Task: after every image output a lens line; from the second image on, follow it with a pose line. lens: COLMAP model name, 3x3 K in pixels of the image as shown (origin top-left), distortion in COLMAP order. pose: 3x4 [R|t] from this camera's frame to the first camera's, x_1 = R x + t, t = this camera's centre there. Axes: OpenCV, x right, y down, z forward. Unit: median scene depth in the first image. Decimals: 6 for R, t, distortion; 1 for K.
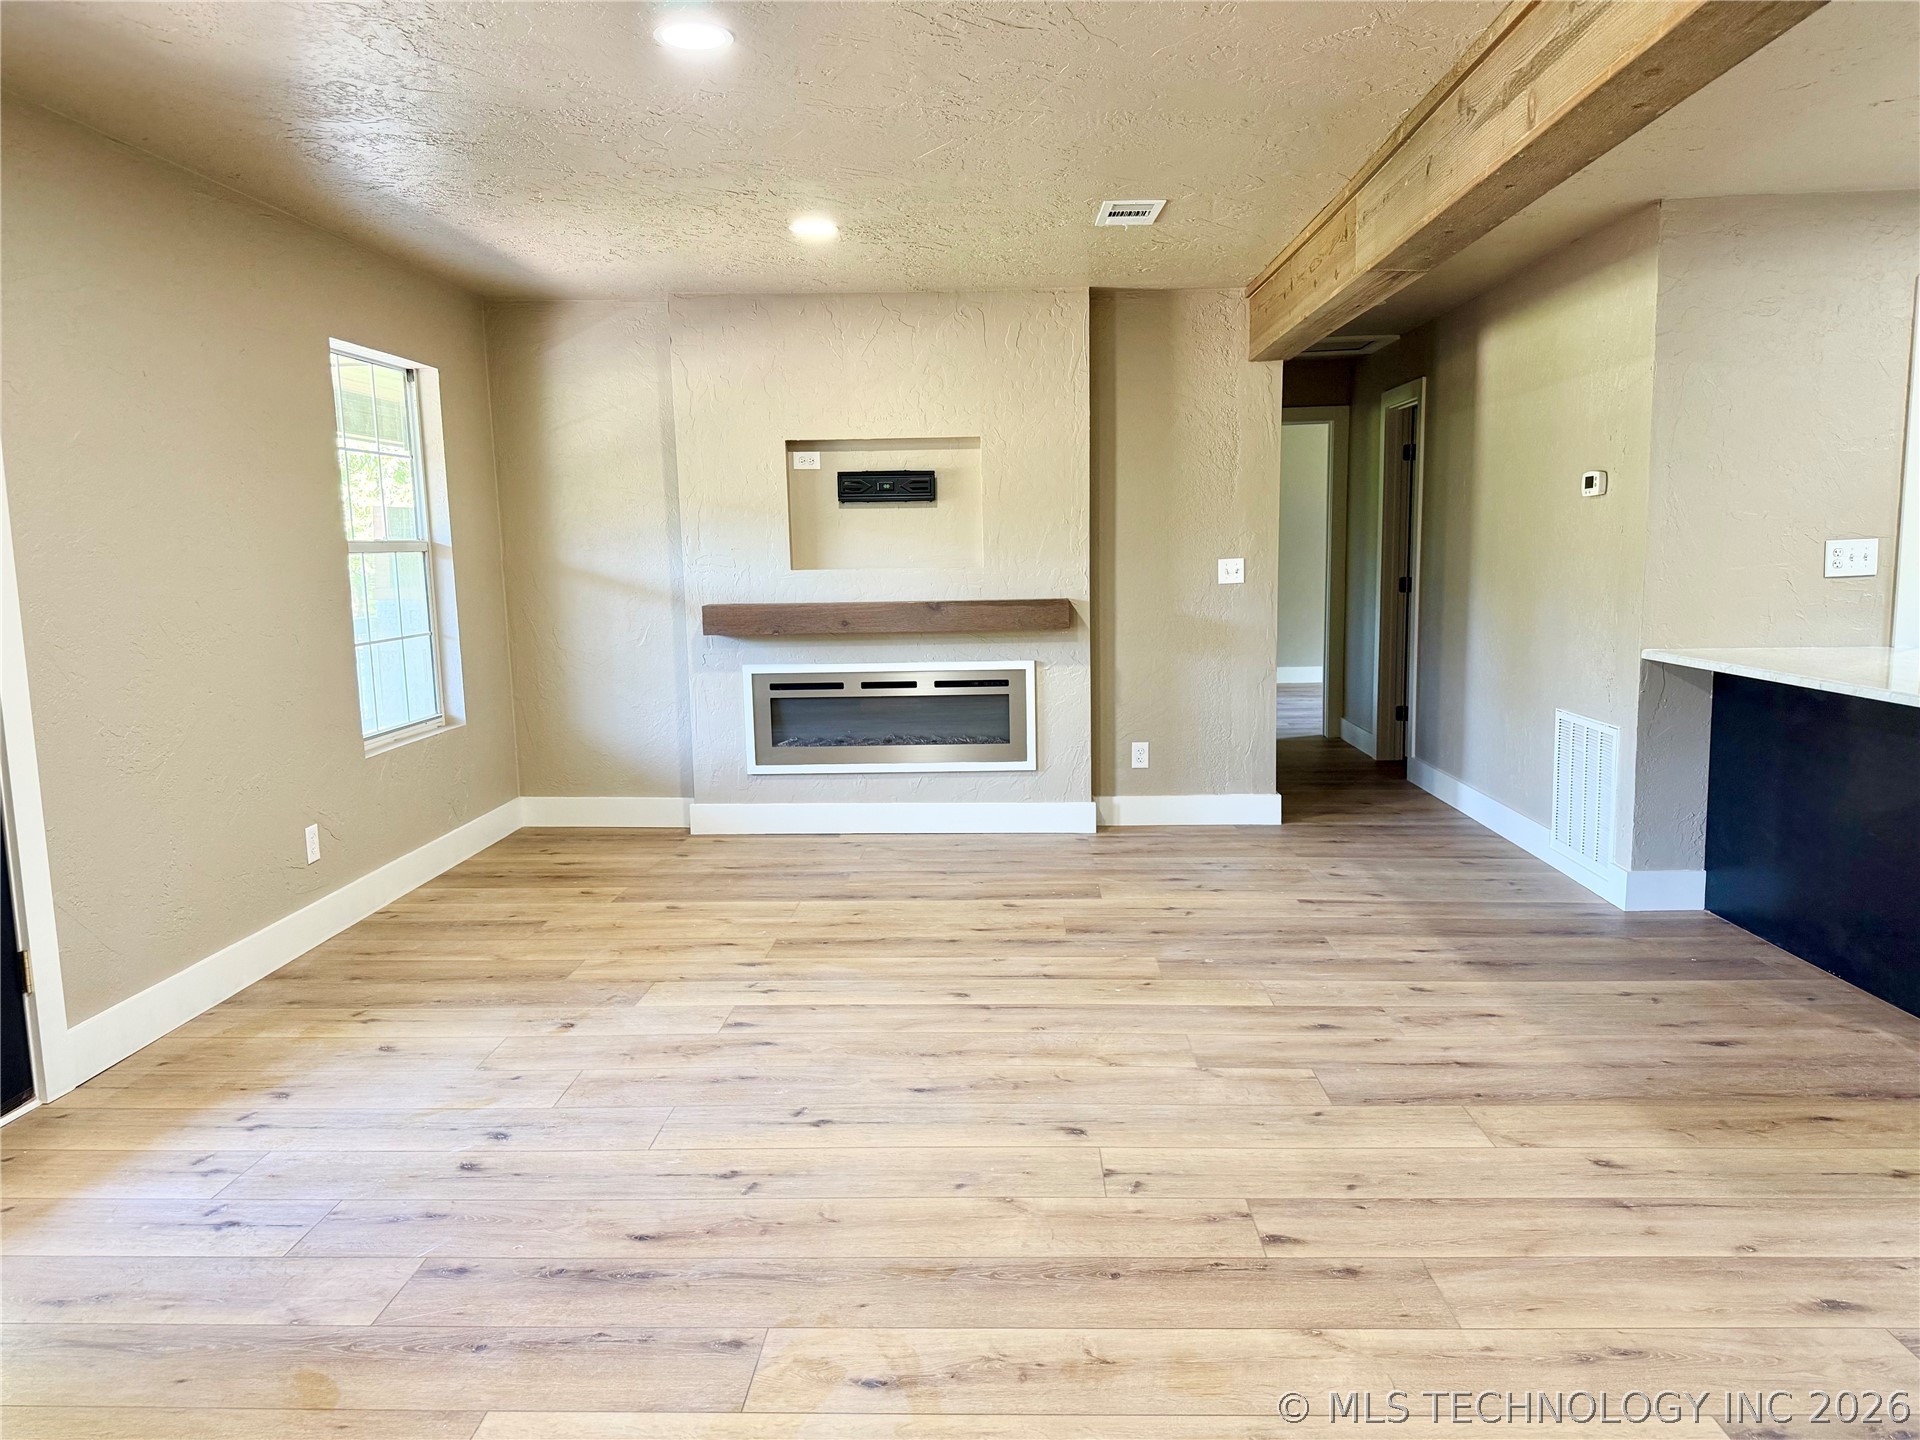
lens RADIAL K [[1340.5, 0, 963.7], [0, 1340.5, 721.9], [0, 0, 1]] dist [0.072098, -0.101123]
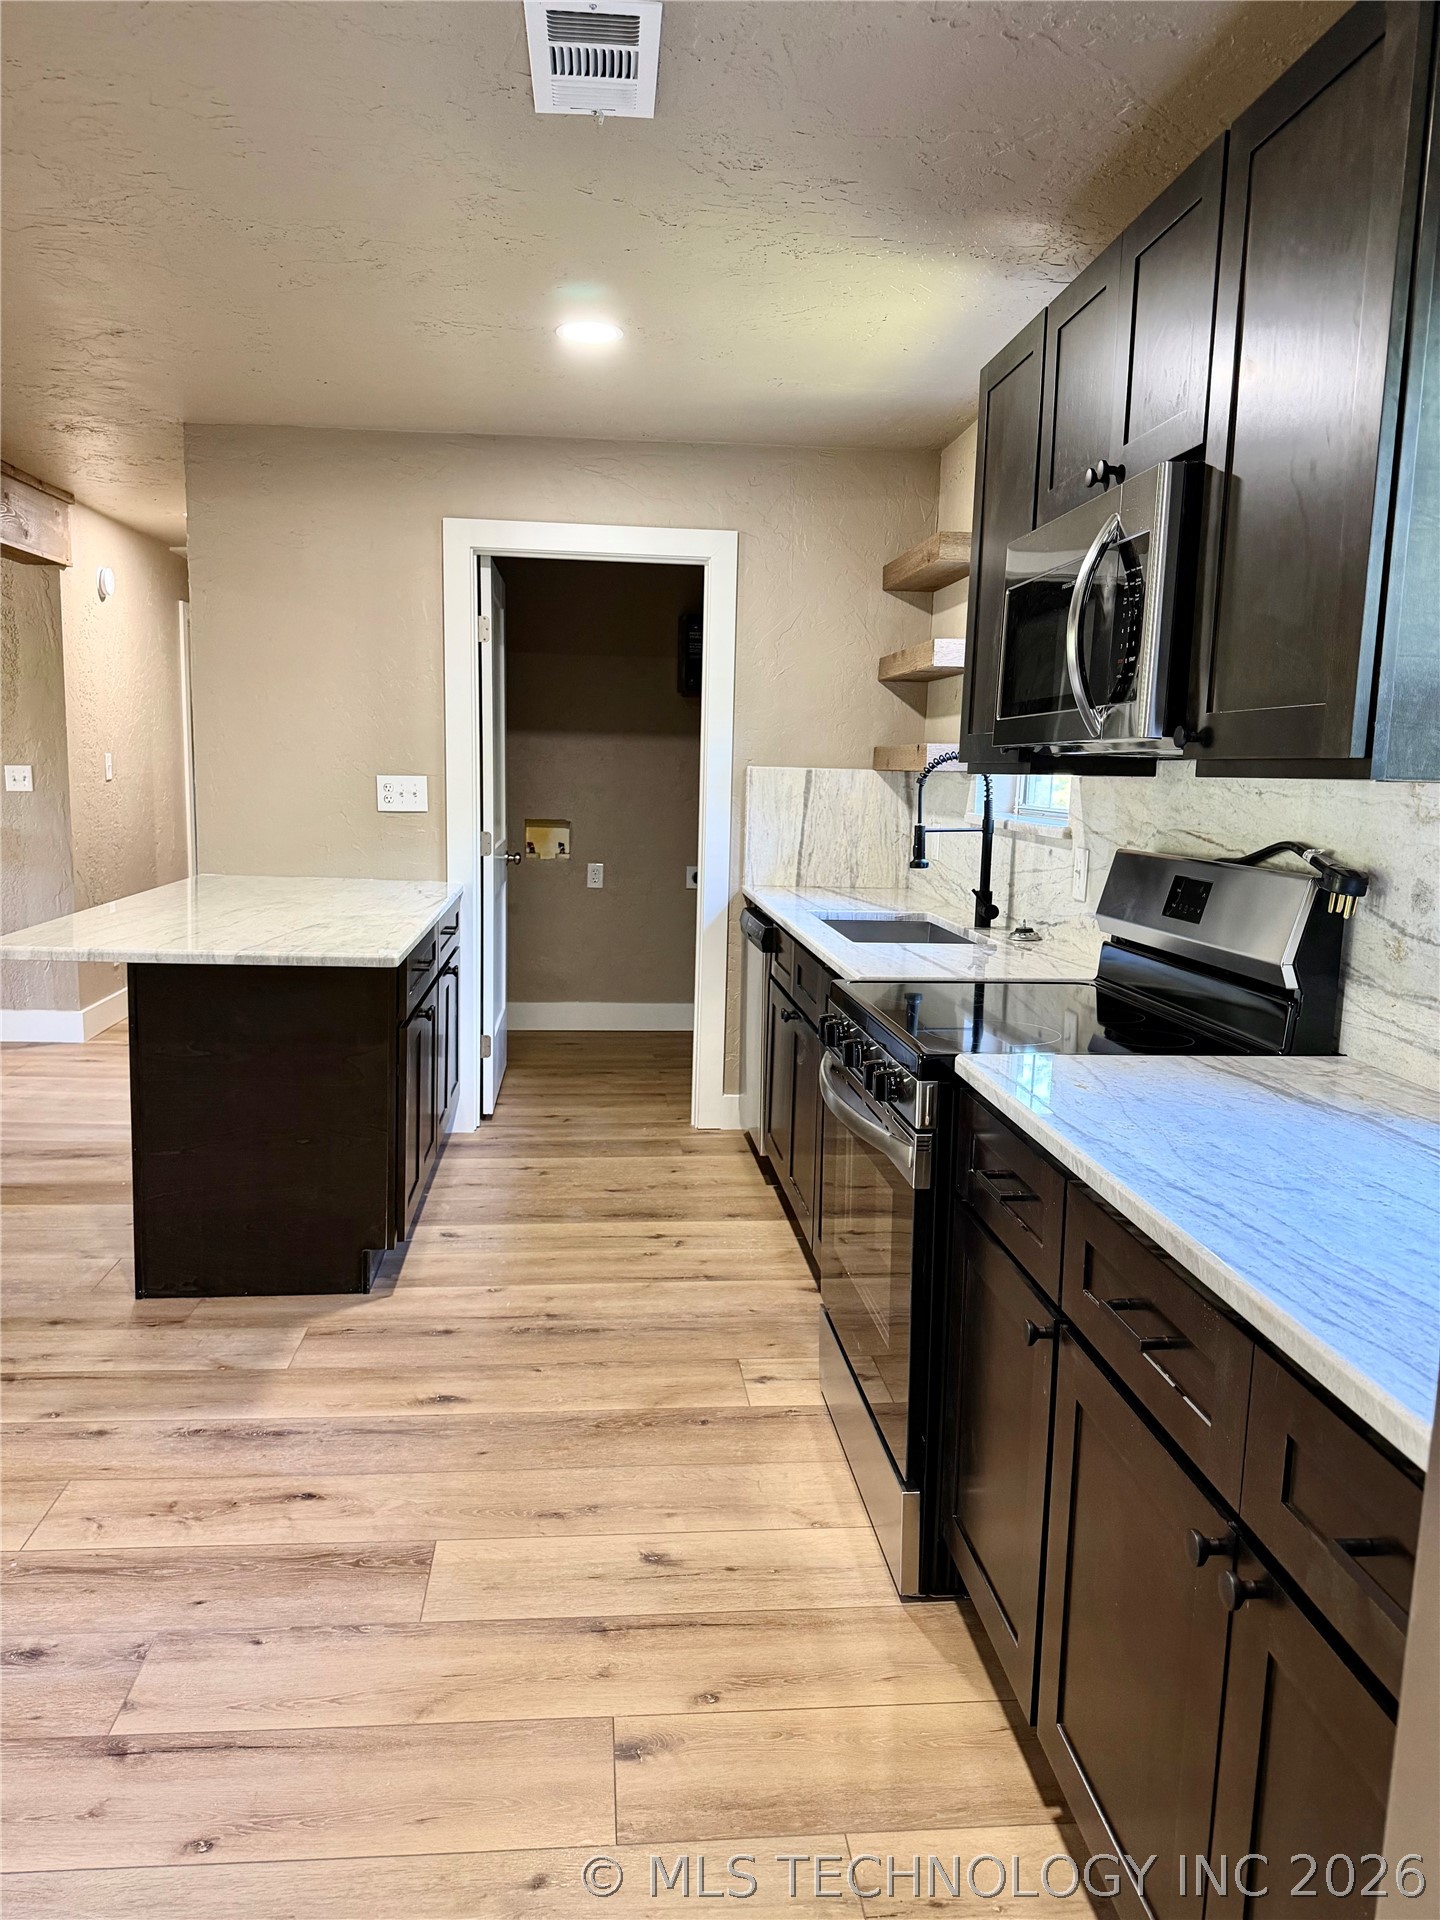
lens RADIAL K [[1340.5, 0, 713.7], [0, 1340.5, 960.6], [0, 0, 1]] dist [0.072098, -0.101123]
pose [[0.989416, 0.031318, 0.141689, 0.783633], [-0.033675, 0.999331, 0.014262, -0.017675], [-0.141148, -0.018882, 0.989808, -0.049736]]
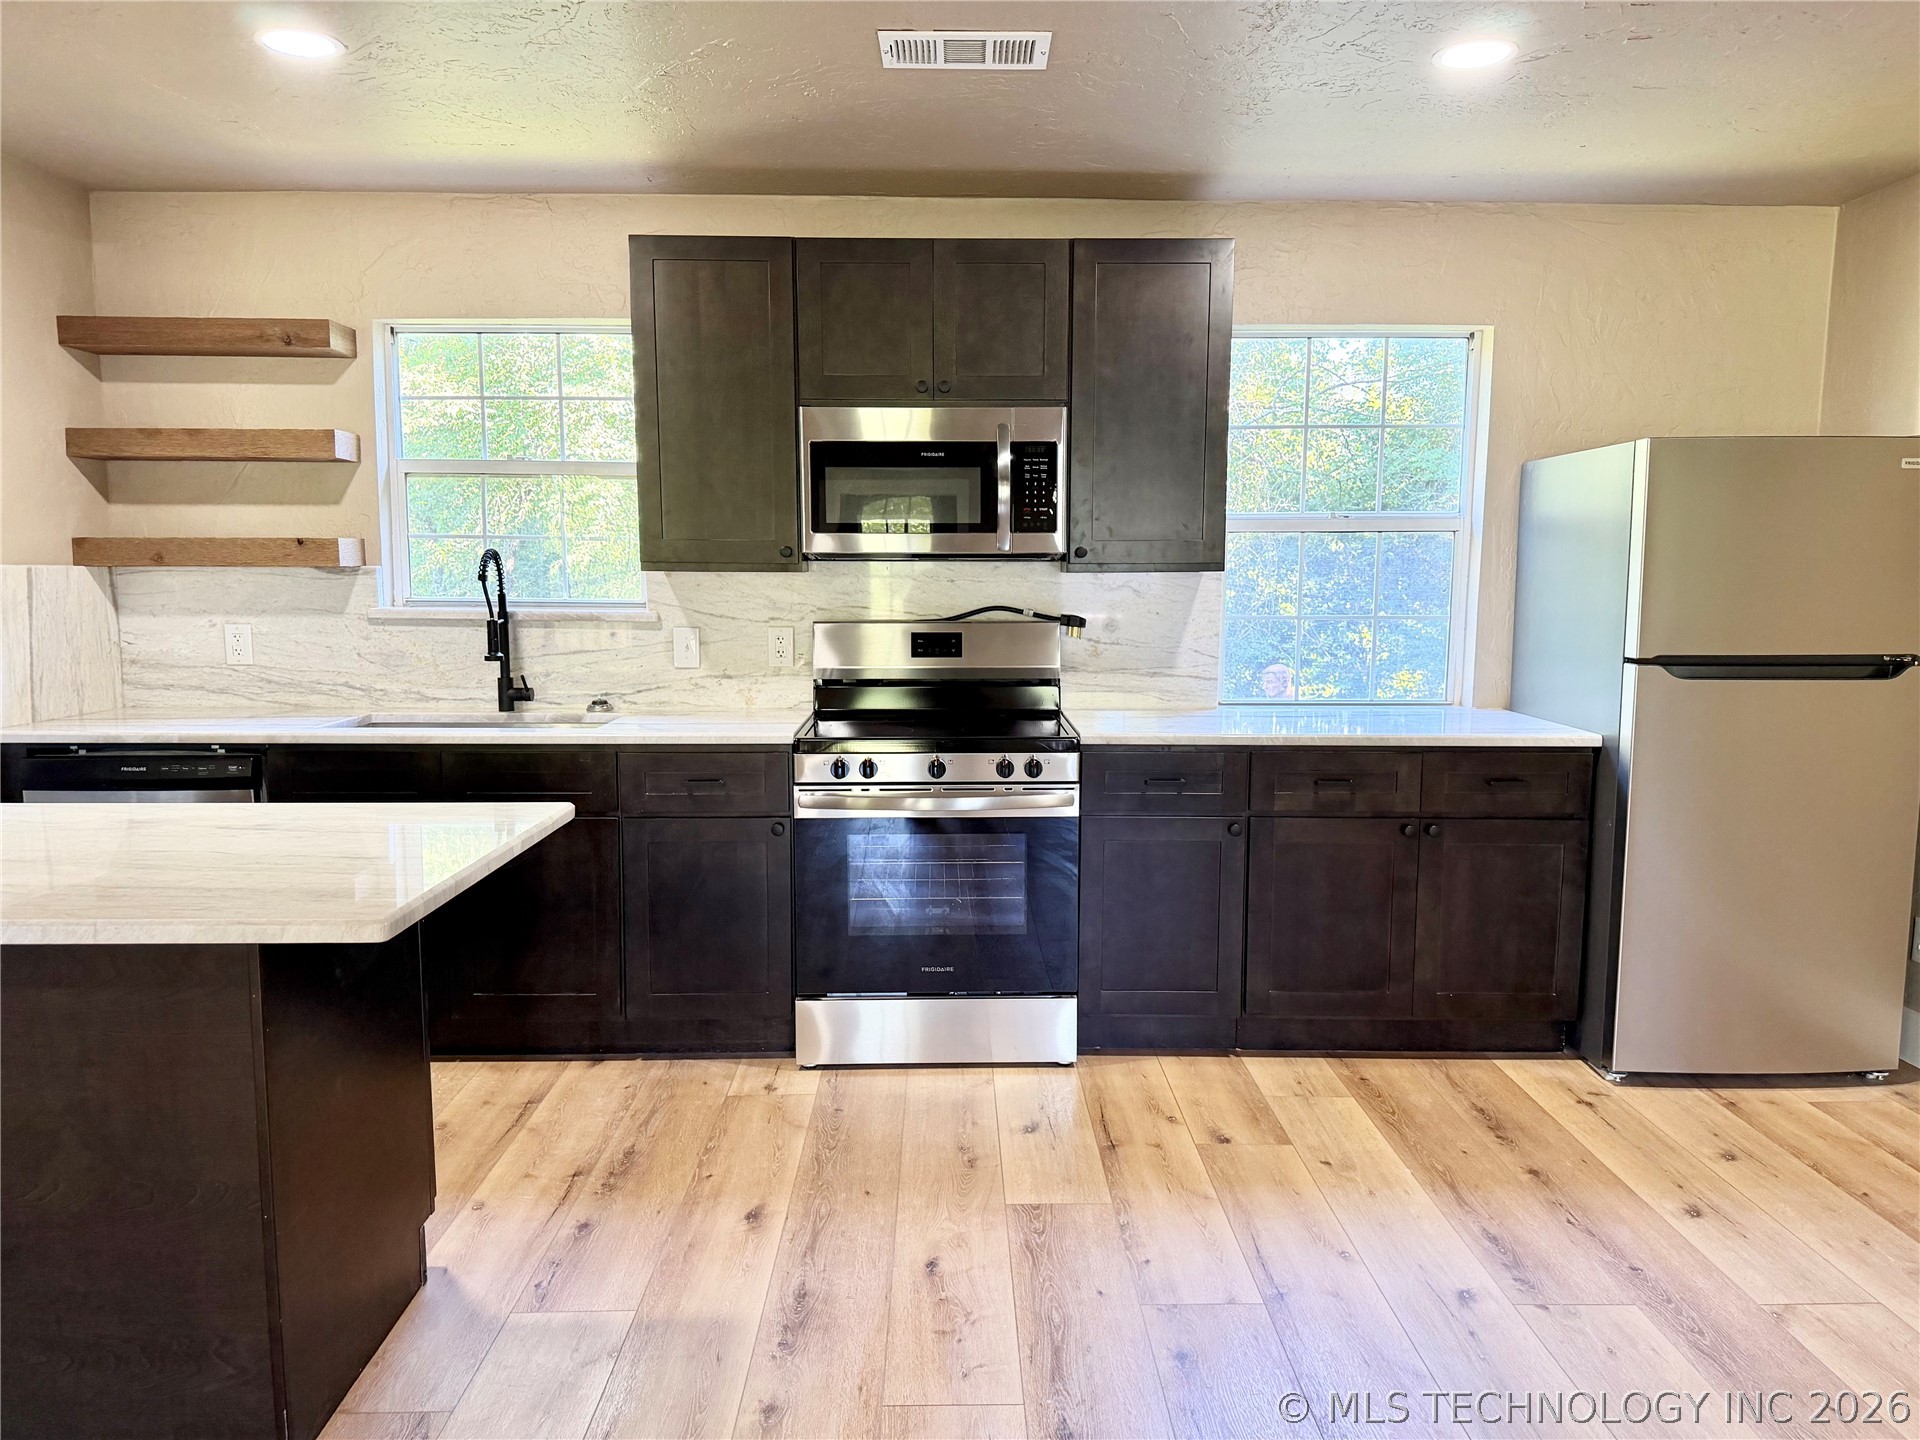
lens RADIAL K [[1340.5, 0, 969.9], [0, 1340.5, 731.5], [0, 0, 1]] dist [0.072098, -0.101123]
pose [[-0.057614, -0.098438, 0.993474, 0.137001], [0.124857, 0.986603, 0.104998, -0.075890], [-0.990501, 0.130092, -0.044552, 0.499008]]
